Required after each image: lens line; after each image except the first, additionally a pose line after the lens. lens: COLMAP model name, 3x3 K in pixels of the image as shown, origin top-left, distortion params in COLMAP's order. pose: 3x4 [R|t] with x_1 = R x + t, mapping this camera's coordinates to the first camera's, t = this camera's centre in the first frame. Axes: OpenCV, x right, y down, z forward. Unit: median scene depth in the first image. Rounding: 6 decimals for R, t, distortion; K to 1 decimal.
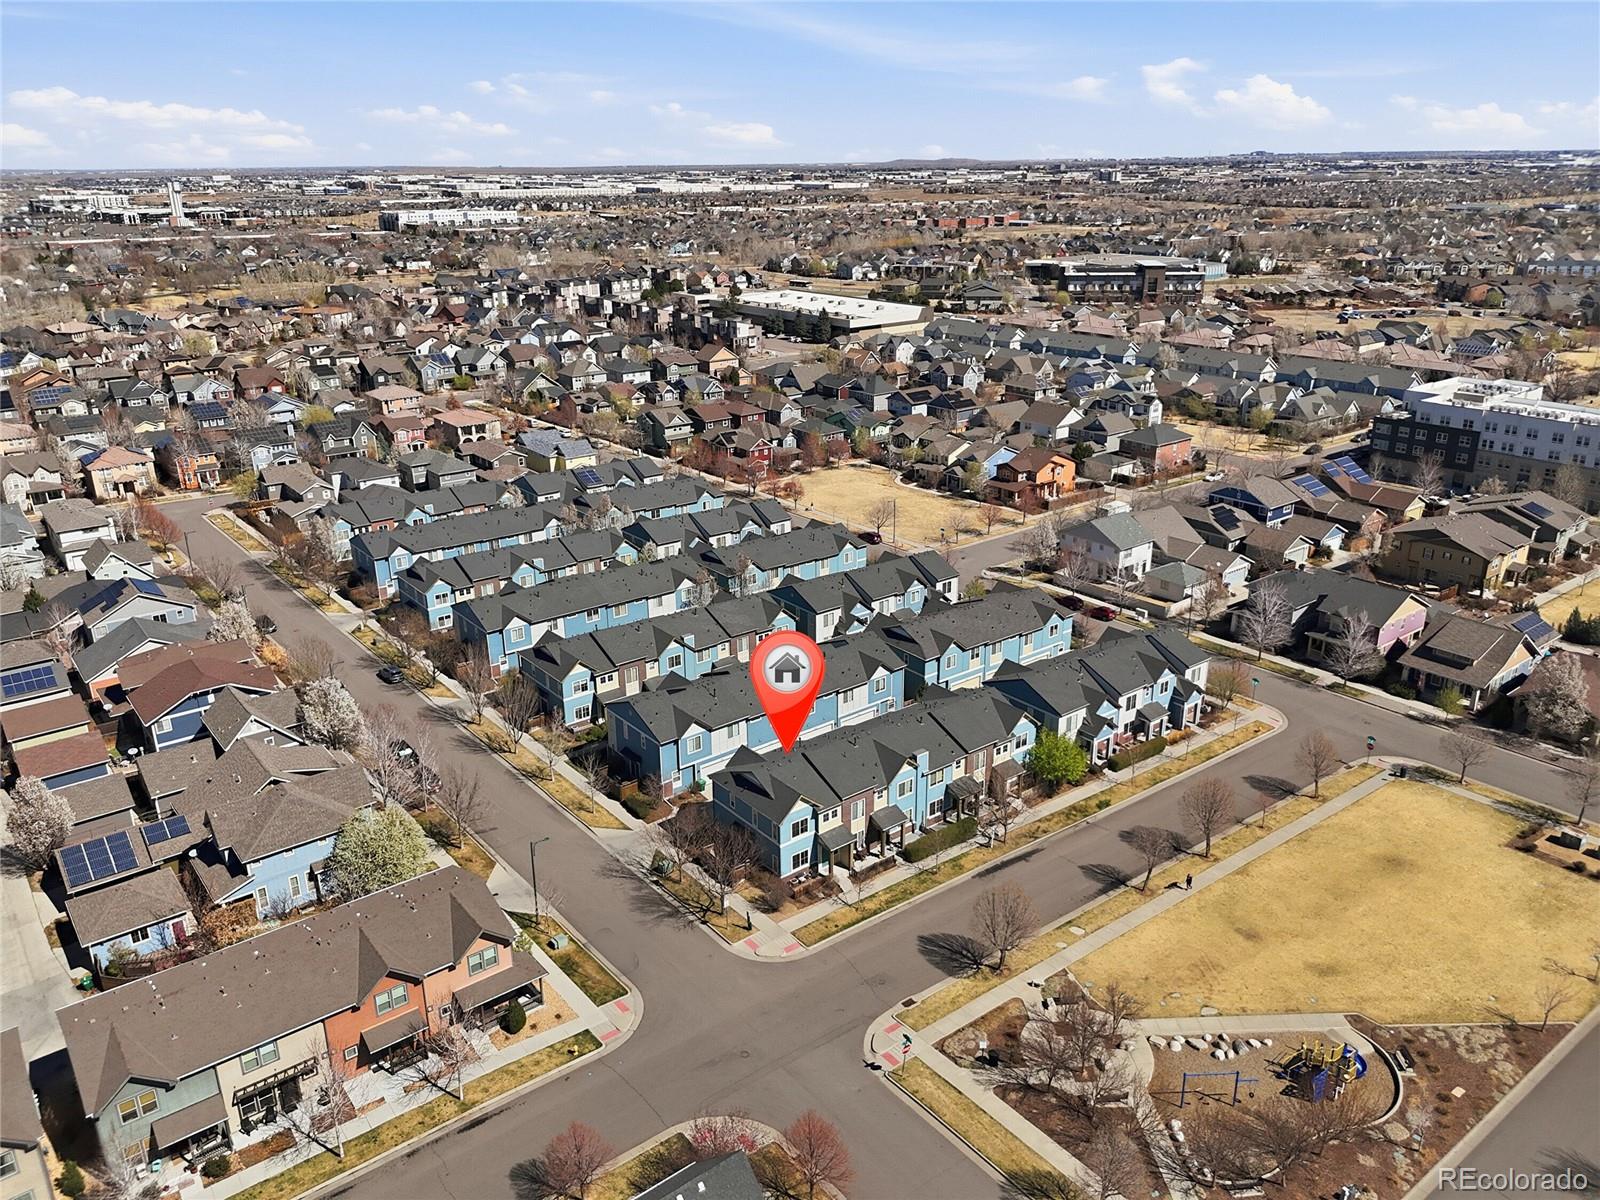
lens RADIAL K [[1177.2, 0, 800.0], [0, 1177.2, 600.0], [0, 0, 1]] dist [0.018612, -0.002877]
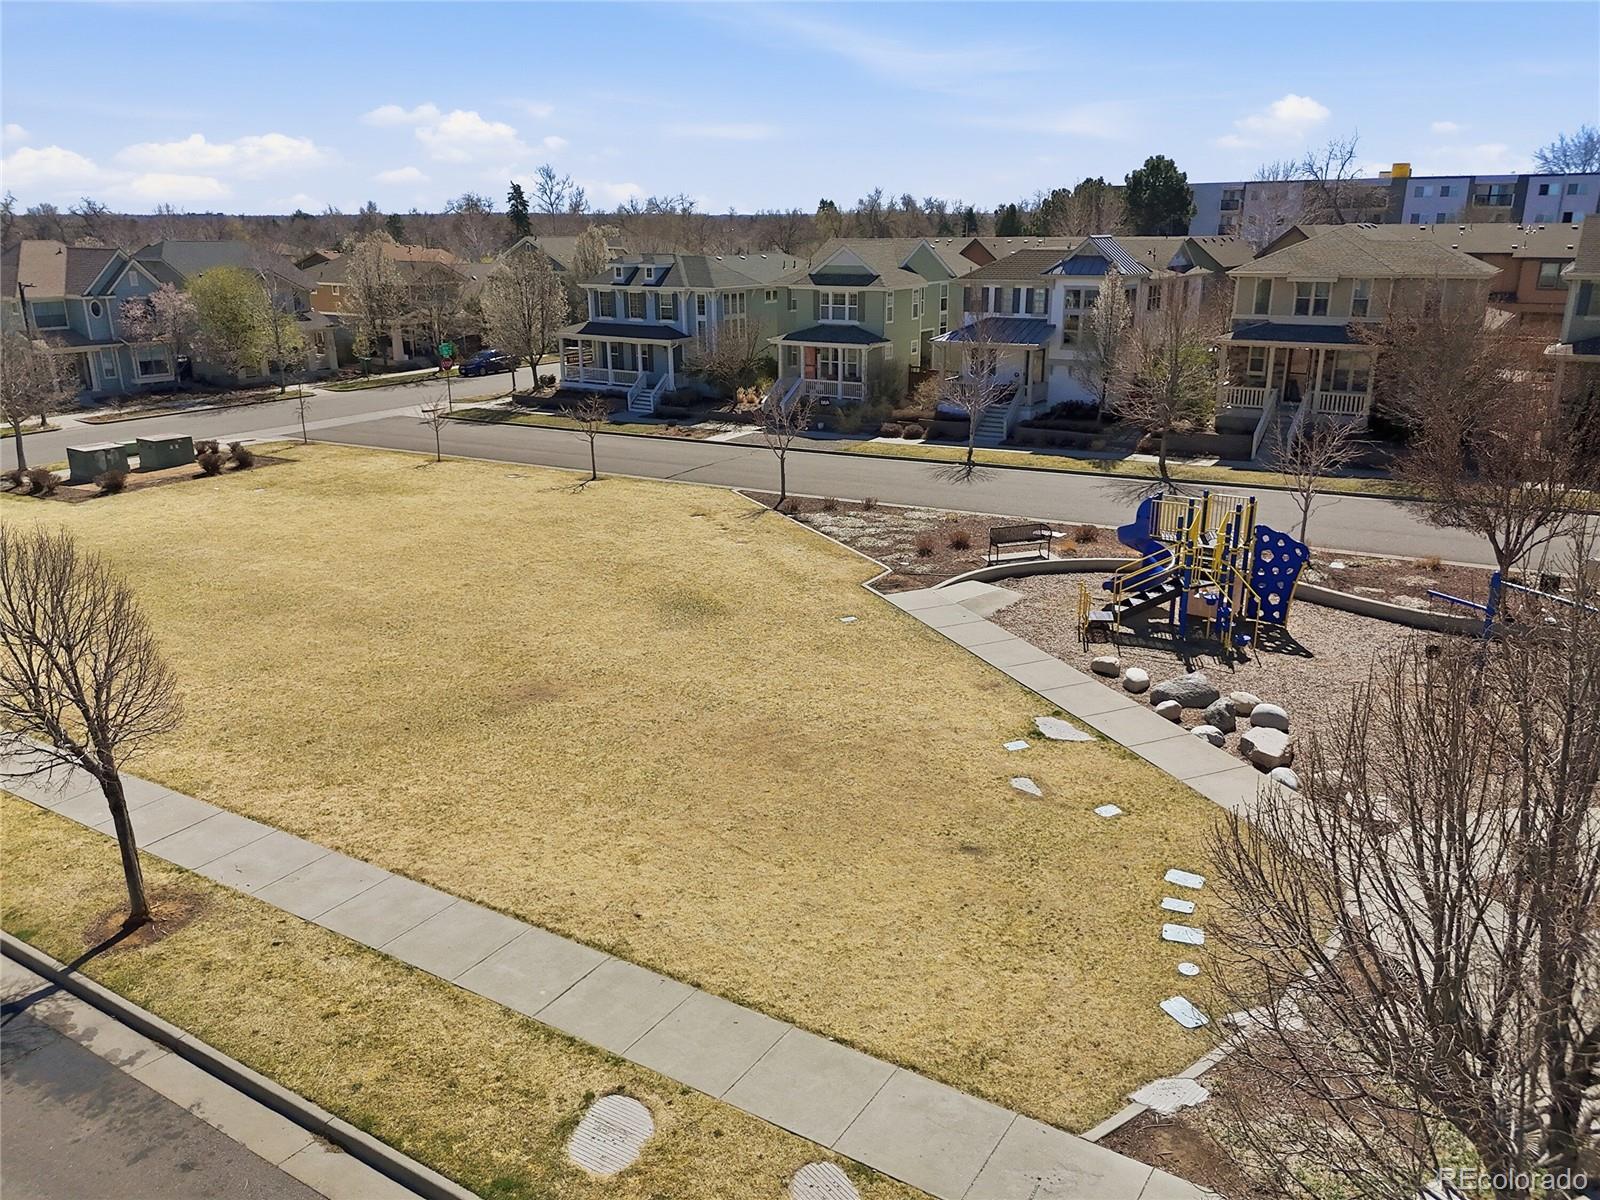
lens RADIAL K [[1177.2, 0, 800.0], [0, 1177.2, 600.0], [0, 0, 1]] dist [0.018612, -0.002877]
pose [[-0.335384, -0.263161, 0.904579, 0.111192], [0.332493, 0.865337, 0.375020, 0.175006], [-0.881457, 0.426542, -0.202721, 0.939432]]
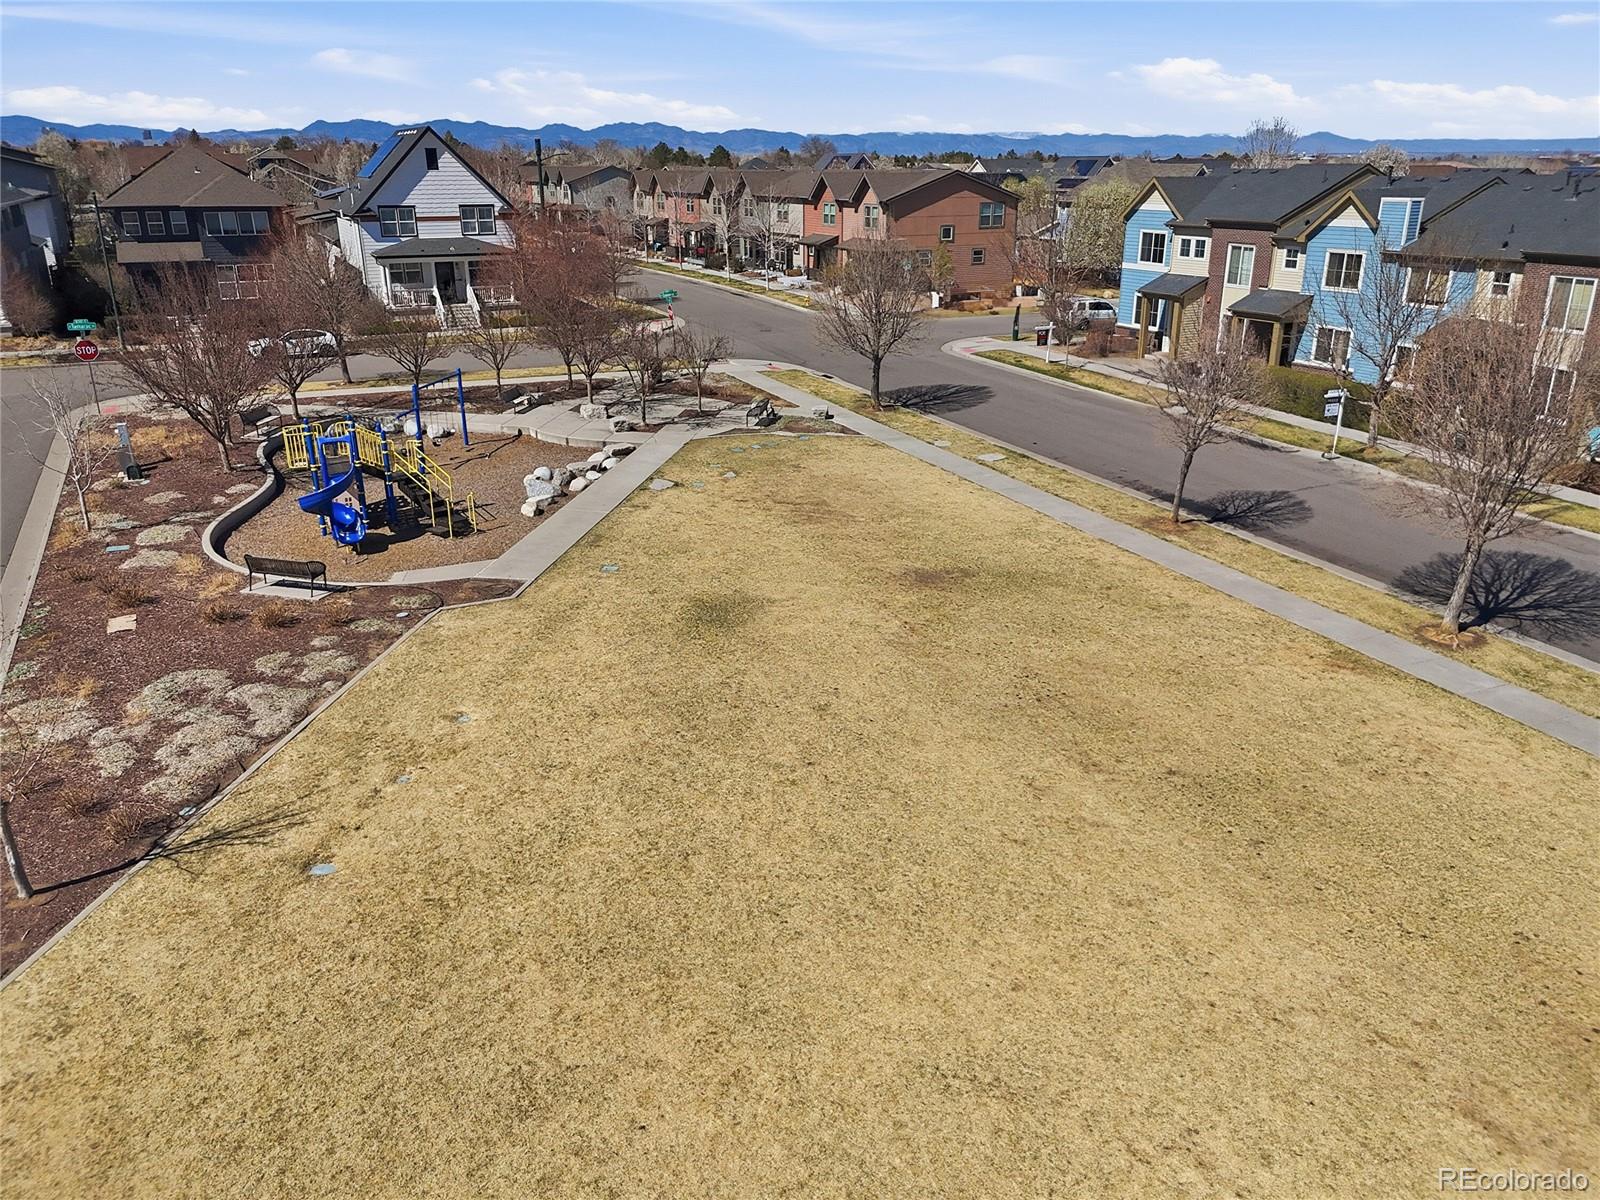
lens RADIAL K [[1177.2, 0, 800.0], [0, 1177.2, 600.0], [0, 0, 1]] dist [0.018612, -0.002877]
pose [[-0.198634, 0.355215, -0.913437, 0.643563], [-0.332308, 0.852389, 0.403738, 0.163296], [0.922017, 0.383739, -0.051273, 0.934203]]
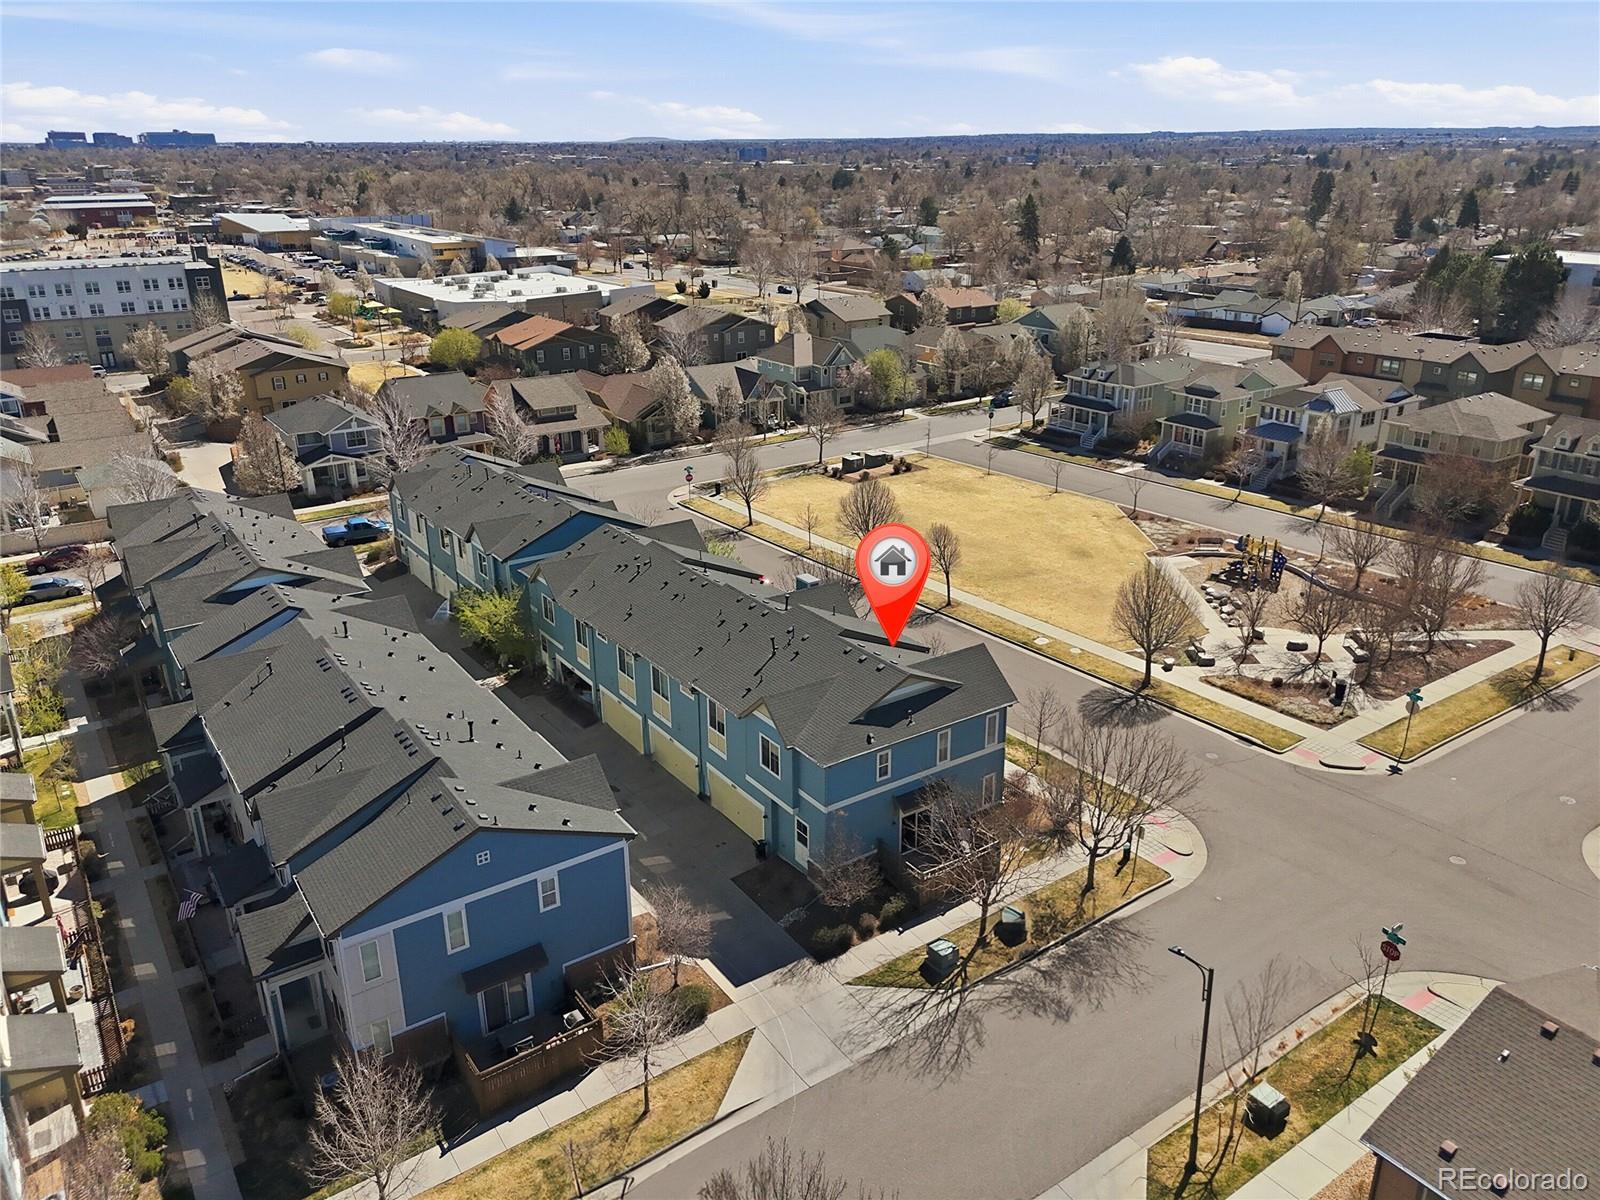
lens RADIAL K [[1161.8, 0, 800.0], [0, 1161.8, 600.0], [0, 0, 1]] dist [0.116537, -0.000811]
pose [[0.055346, -0.342700, 0.937813, -0.514754], [0.348518, 0.886807, 0.303493, -0.050666], [-0.935667, 0.310048, 0.168518, 0.967660]]
